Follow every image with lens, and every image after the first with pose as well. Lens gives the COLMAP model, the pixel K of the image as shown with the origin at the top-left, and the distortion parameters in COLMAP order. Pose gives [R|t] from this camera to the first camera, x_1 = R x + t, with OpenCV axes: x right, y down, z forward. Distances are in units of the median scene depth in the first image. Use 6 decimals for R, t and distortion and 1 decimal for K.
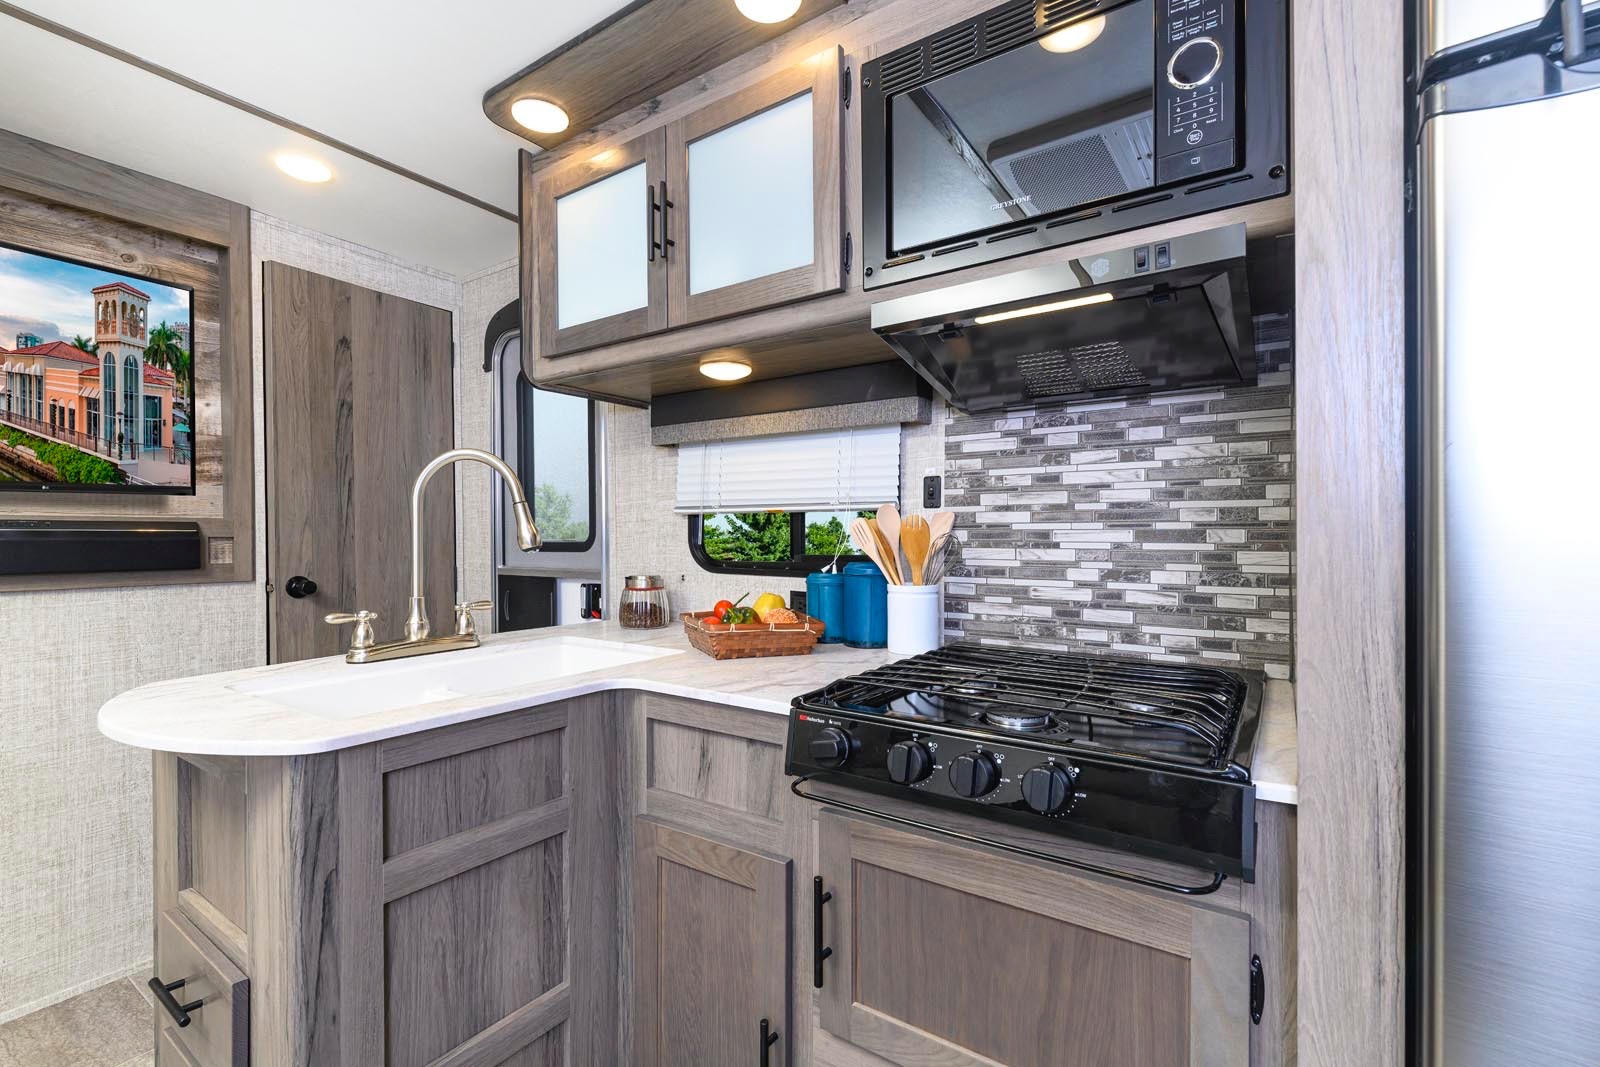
lens RADIAL K [[738.3, 0, 793.9], [0, 738.3, 546.2], [0, 0, 1]] dist [0.025038, -0.001703]
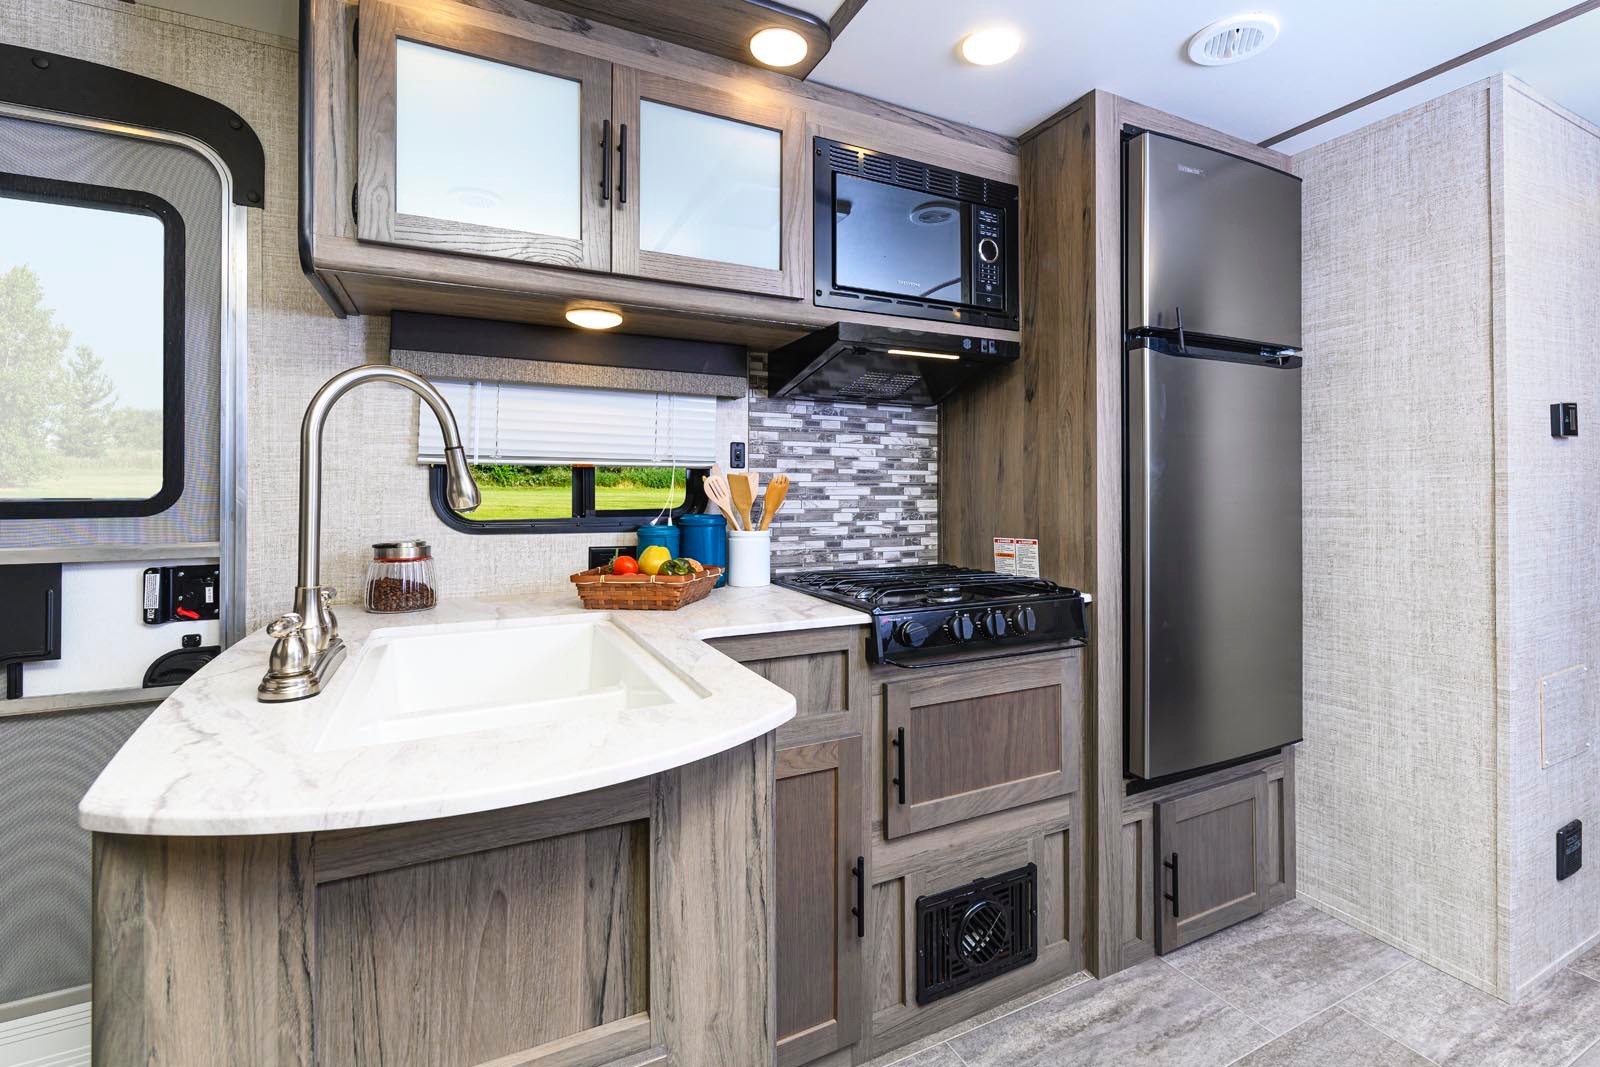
lens RADIAL K [[738.3, 0, 872.8], [0, 738.3, 498.9], [0, 0, 1]] dist [0.025038, -0.001703]
pose [[0.450517, -0.012045, 0.892686, -0.886709], [0.008052, 0.999923, 0.009429, -0.011367], [-0.892731, 0.002940, 0.450580, 0.271067]]
